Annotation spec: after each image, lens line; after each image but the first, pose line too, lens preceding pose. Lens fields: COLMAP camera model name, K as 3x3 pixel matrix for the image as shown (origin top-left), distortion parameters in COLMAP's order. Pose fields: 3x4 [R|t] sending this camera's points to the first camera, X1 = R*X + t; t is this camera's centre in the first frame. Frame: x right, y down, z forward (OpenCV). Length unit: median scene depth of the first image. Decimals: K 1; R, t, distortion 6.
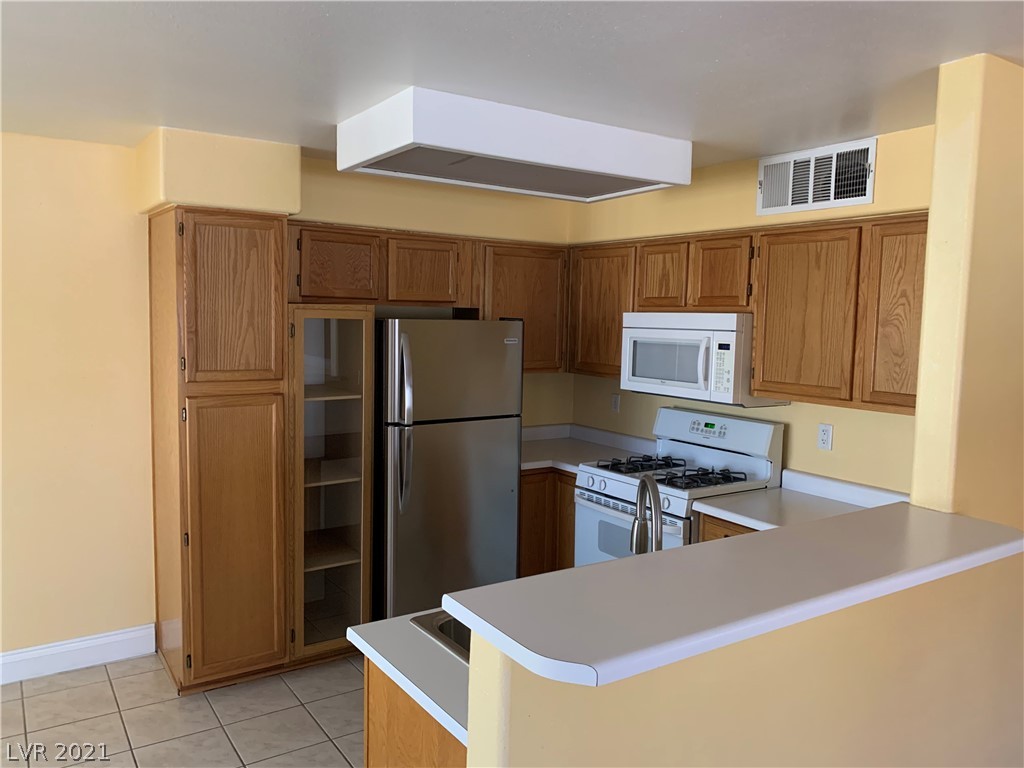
lens RADIAL K [[792.6, 0, 512.0], [0, 792.6, 384.0], [0, 0, 1]] dist [0.062682, -0.088671]
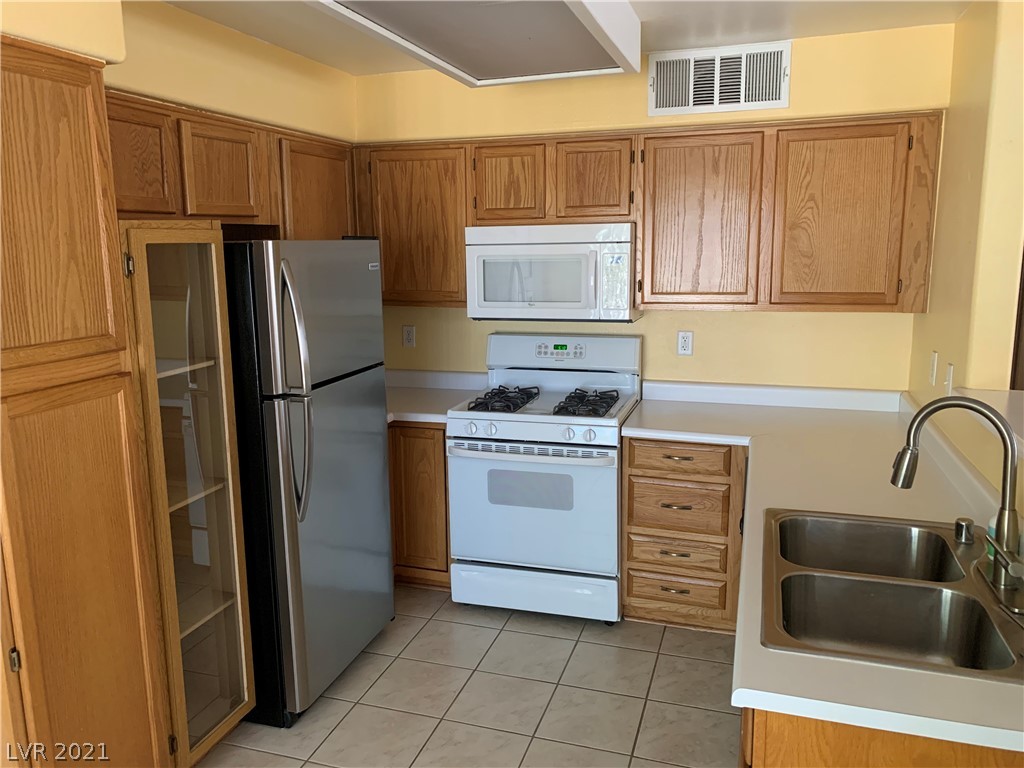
lens RADIAL K [[792.6, 0, 512.0], [0, 792.6, 384.0], [0, 0, 1]] dist [0.062682, -0.088671]
pose [[0.774678, -0.144212, 0.615693, -0.409017], [0.086468, 0.988661, 0.122775, -0.026508], [-0.626416, -0.041874, 0.778363, 0.331620]]
